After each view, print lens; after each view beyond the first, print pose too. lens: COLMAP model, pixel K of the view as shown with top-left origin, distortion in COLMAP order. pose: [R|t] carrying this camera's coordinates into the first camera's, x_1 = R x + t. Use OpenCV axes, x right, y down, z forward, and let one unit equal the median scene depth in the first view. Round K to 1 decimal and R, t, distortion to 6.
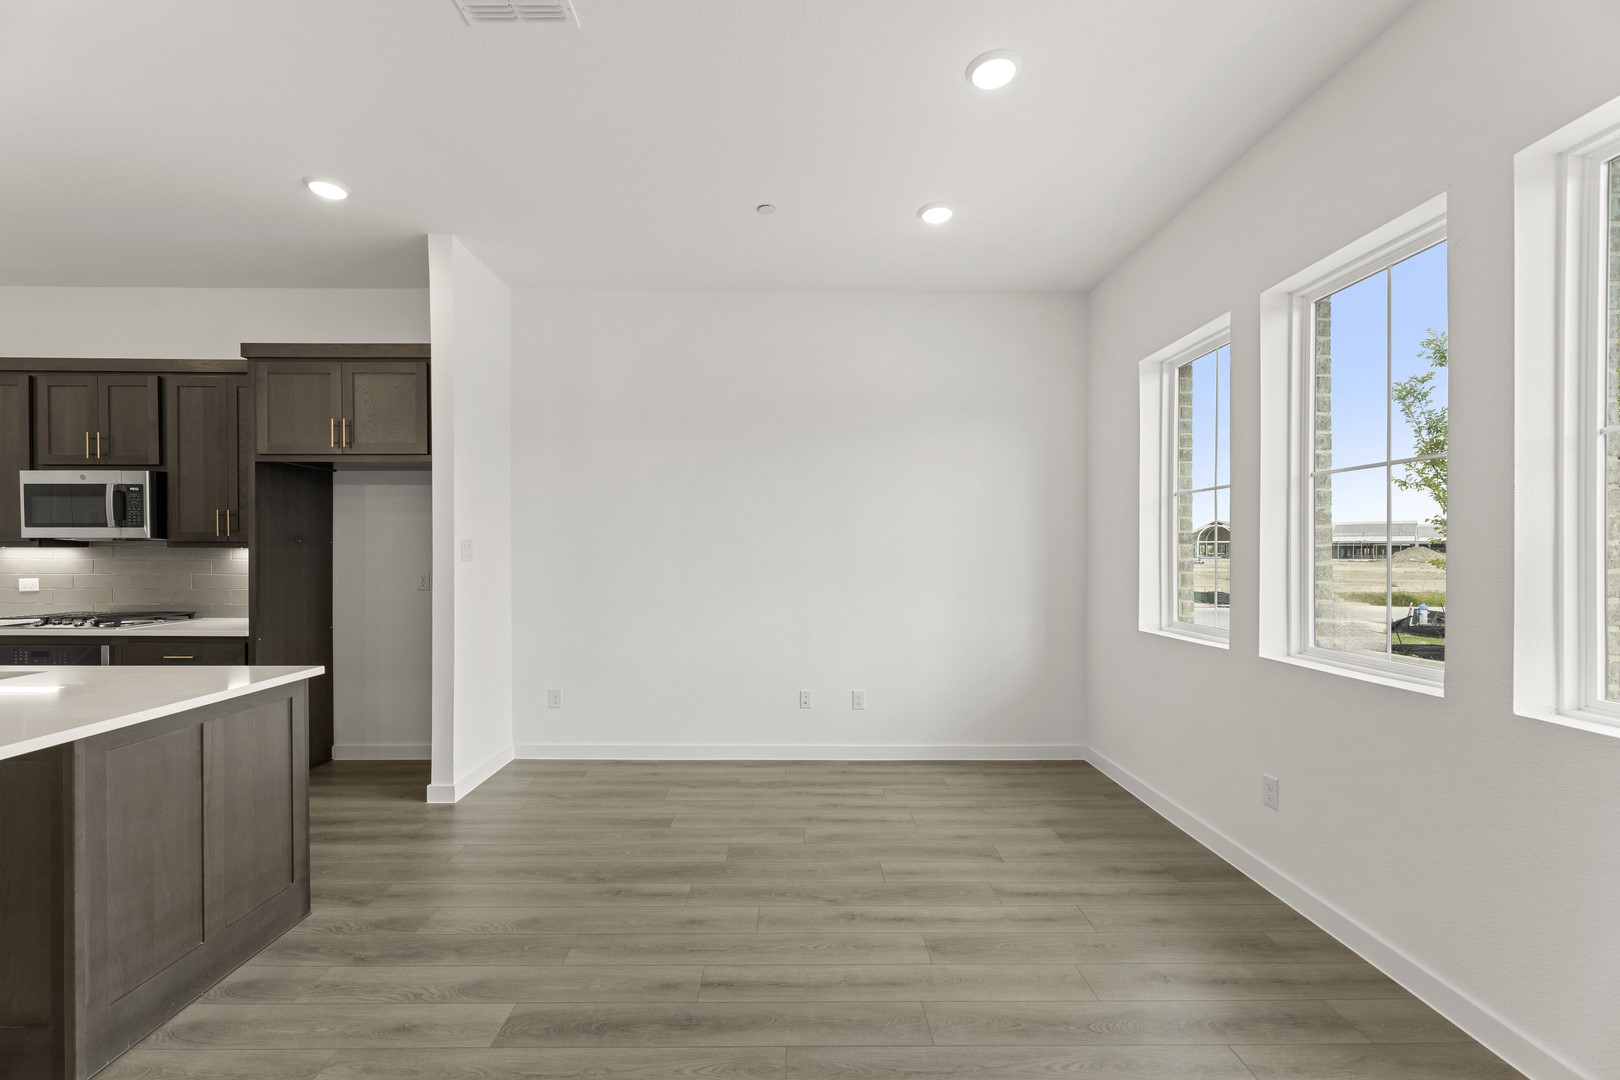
lens RADIAL K [[667.6, 0, 799.5], [0, 667.6, 545.5], [0, 0, 1]] dist [-0.000088, -0.000093]
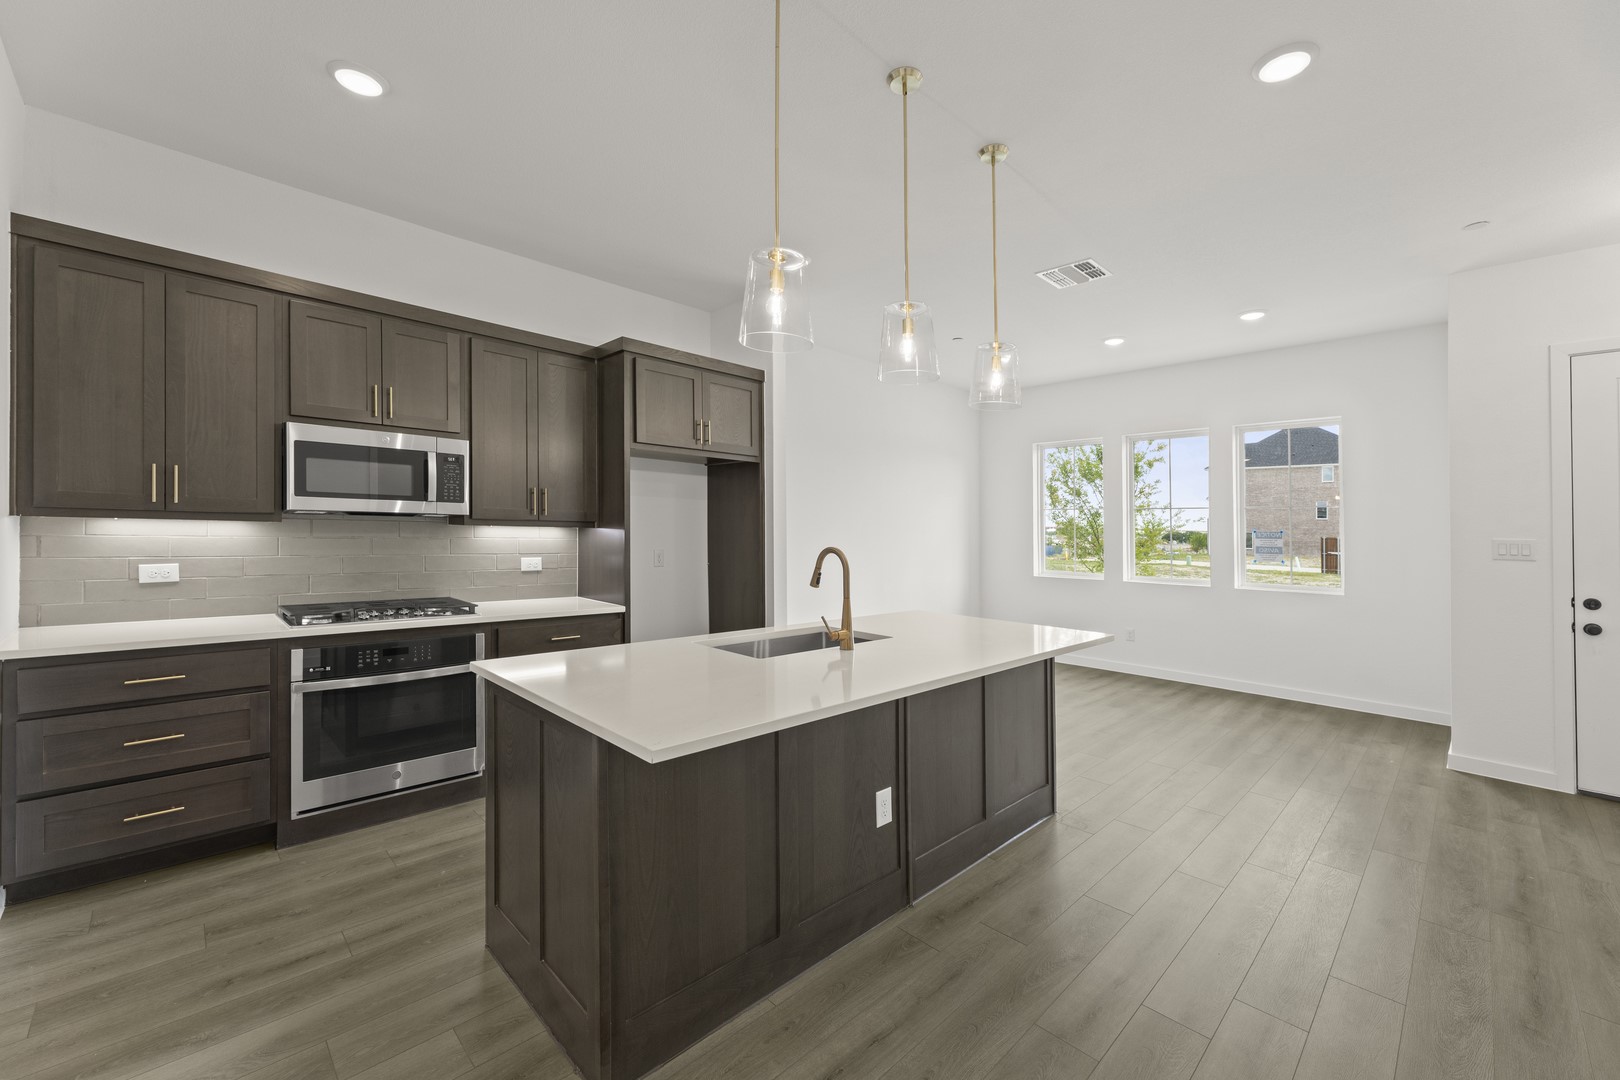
lens RADIAL K [[645.7, 0, 802.8], [0, 645.7, 520.0], [0, 0, 1]] dist [0.013216, -0.010706]
pose [[0.727936, 0.023659, 0.685237, -1.351957], [-0.021091, 0.999704, -0.012111, -0.003383], [-0.685321, -0.005636, 0.728220, 0.055987]]
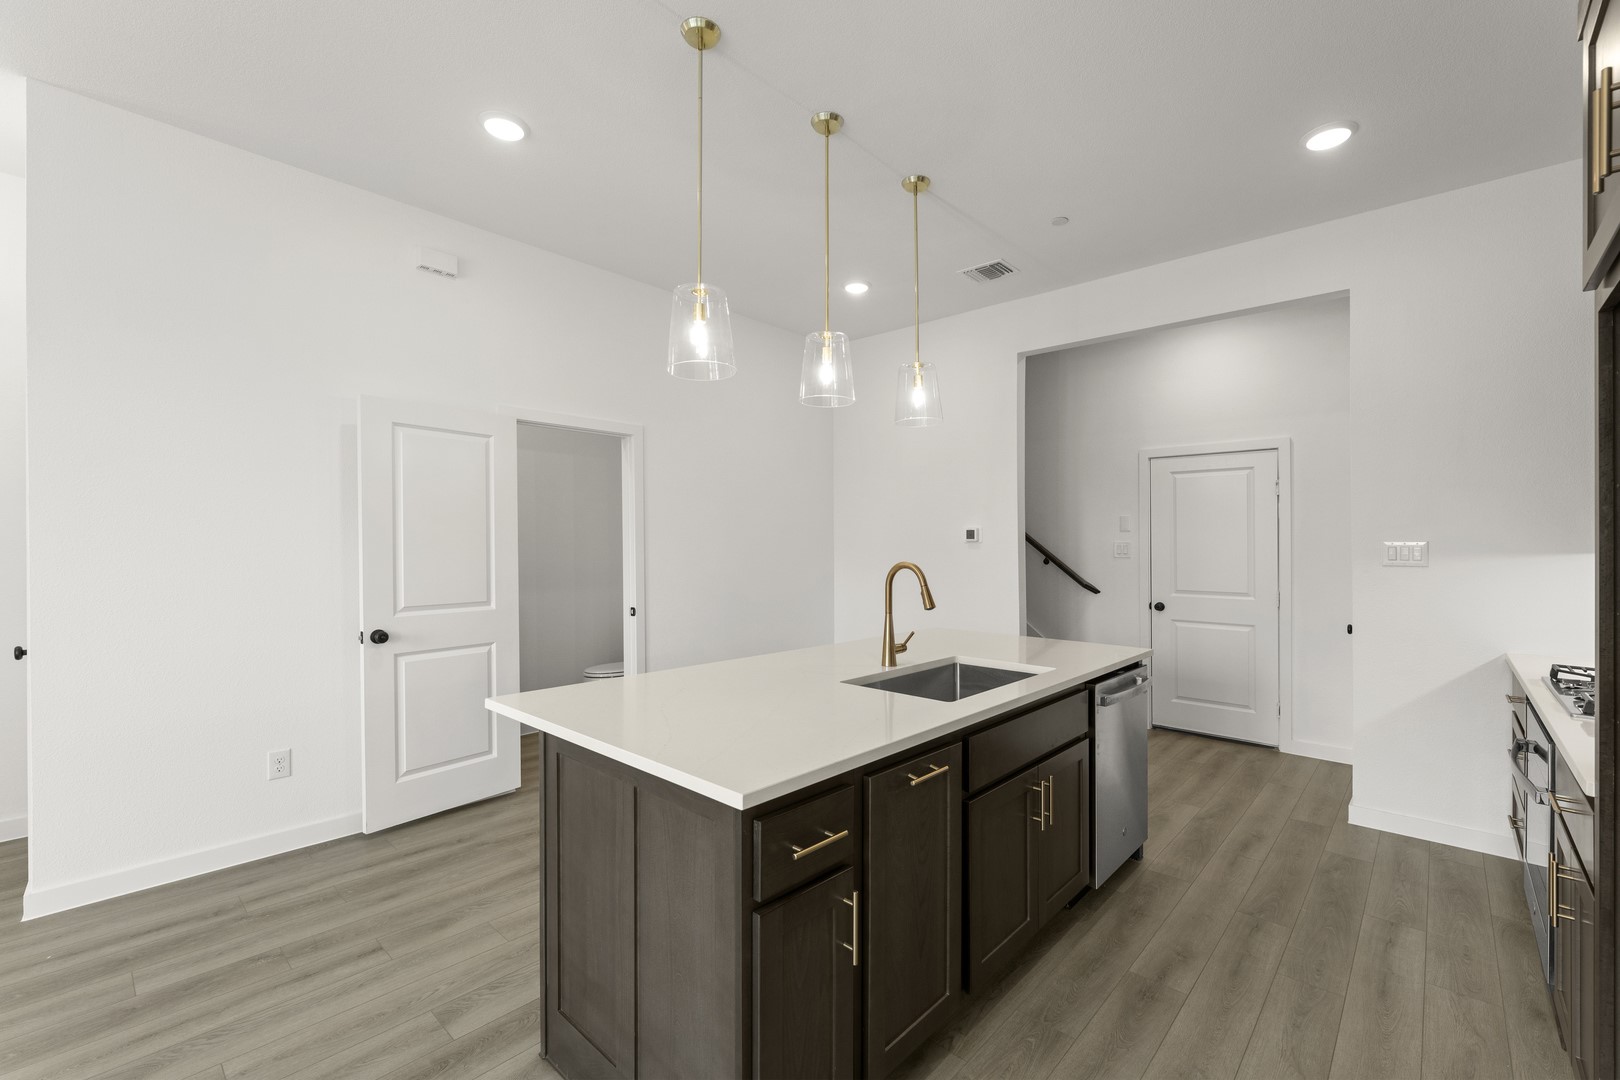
lens RADIAL K [[685.4, 0, 808.5], [0, 685.4, 545.6], [0, 0, 1]] dist [0.000427, -0.000032]
pose [[-0.681812, -0.006255, -0.731501, -0.259009], [-0.003989, 0.999980, -0.004833, 0.001748], [0.731517, -0.000377, -0.681824, 0.947073]]
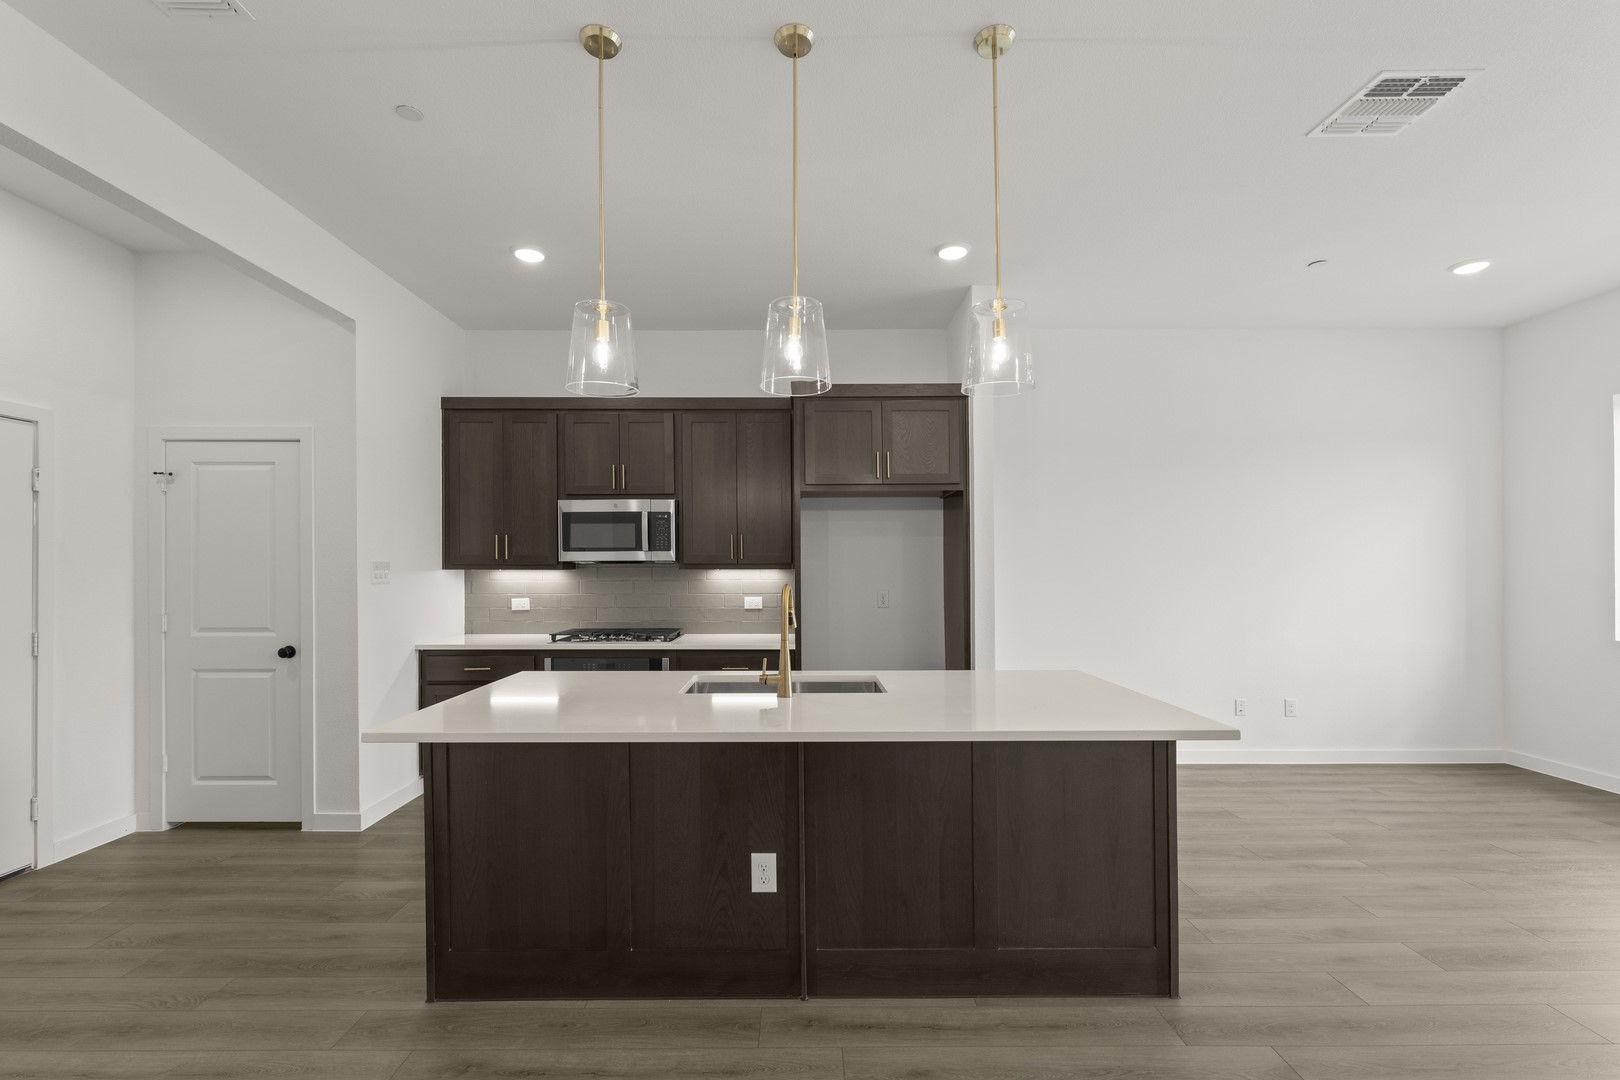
lens RADIAL K [[693.3, 0, 800.0], [0, 693.3, 561.3], [0, 0, 1]] dist [0.000292, 0.000007]
pose [[0.999921, -0.005565, -0.011233, -0.820586], [0.005510, 0.999973, -0.004881, -0.003955], [0.011260, 0.004819, 0.999925, -0.150588]]
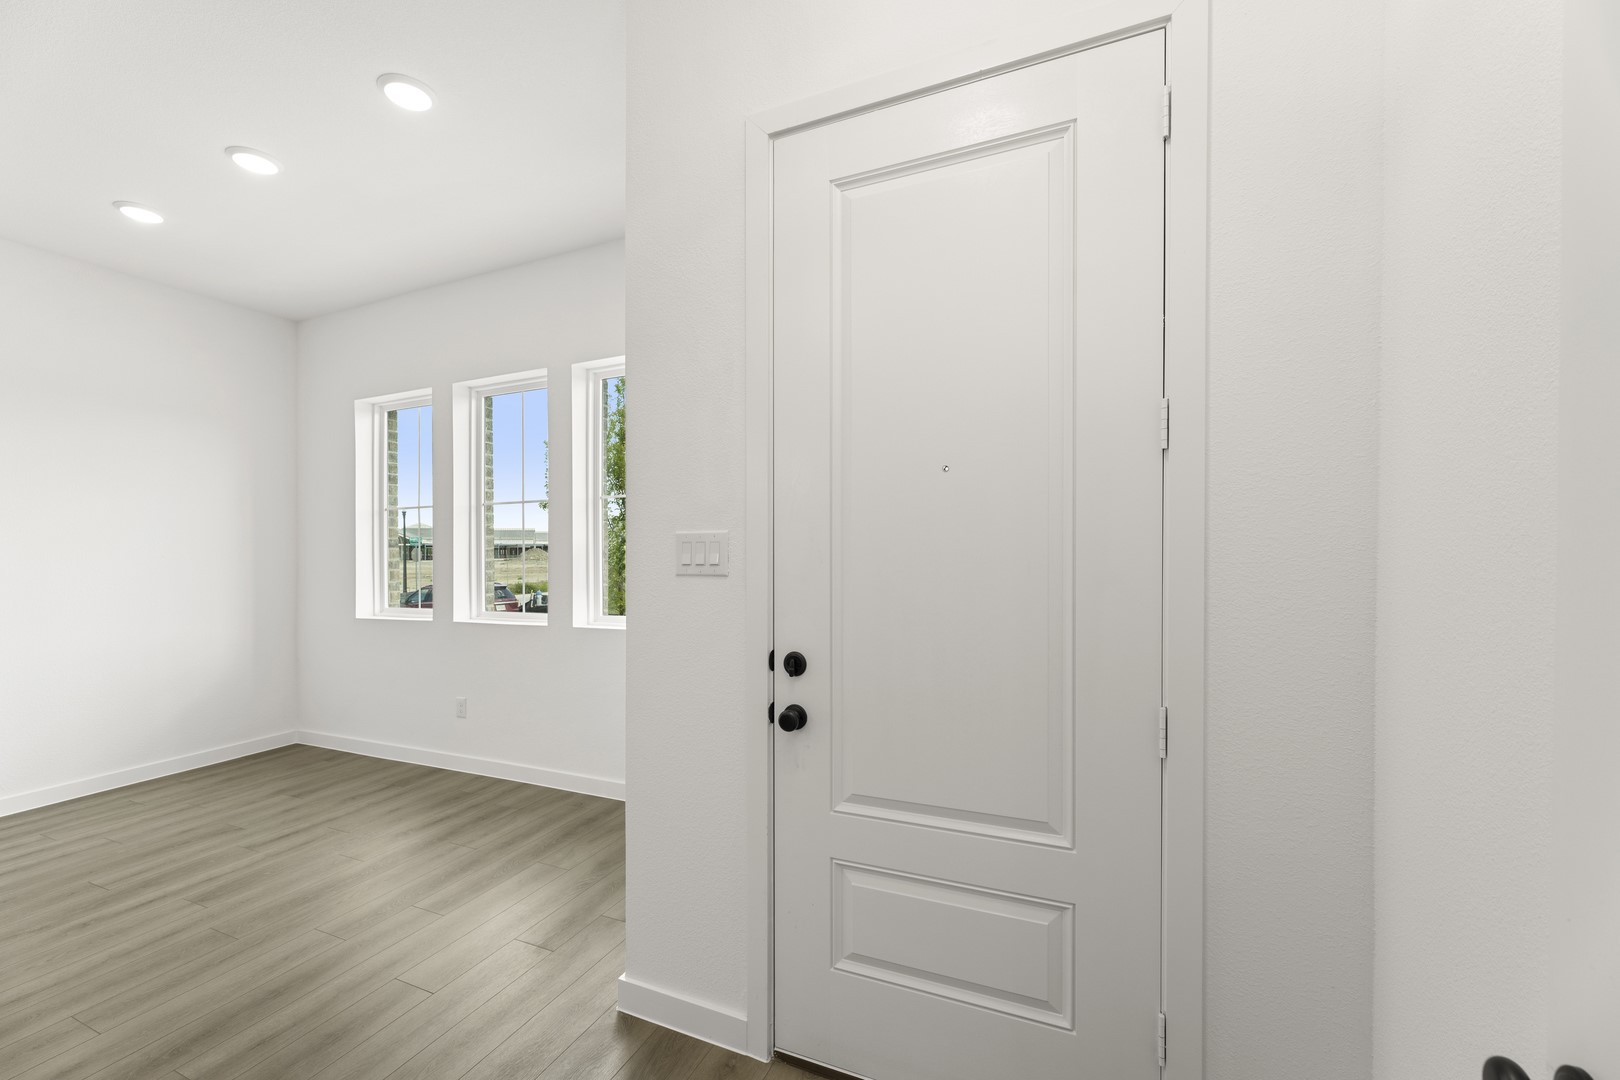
lens RADIAL K [[642.9, 0, 814.0], [0, 642.9, 543.7], [0, 0, 1]] dist [0.002497, -0.000083]
pose [[0.403011, 0.000225, 0.915195, -0.244460], [0.006407, 0.999975, -0.003067, -0.001121], [-0.915173, 0.007100, 0.403000, -0.261525]]
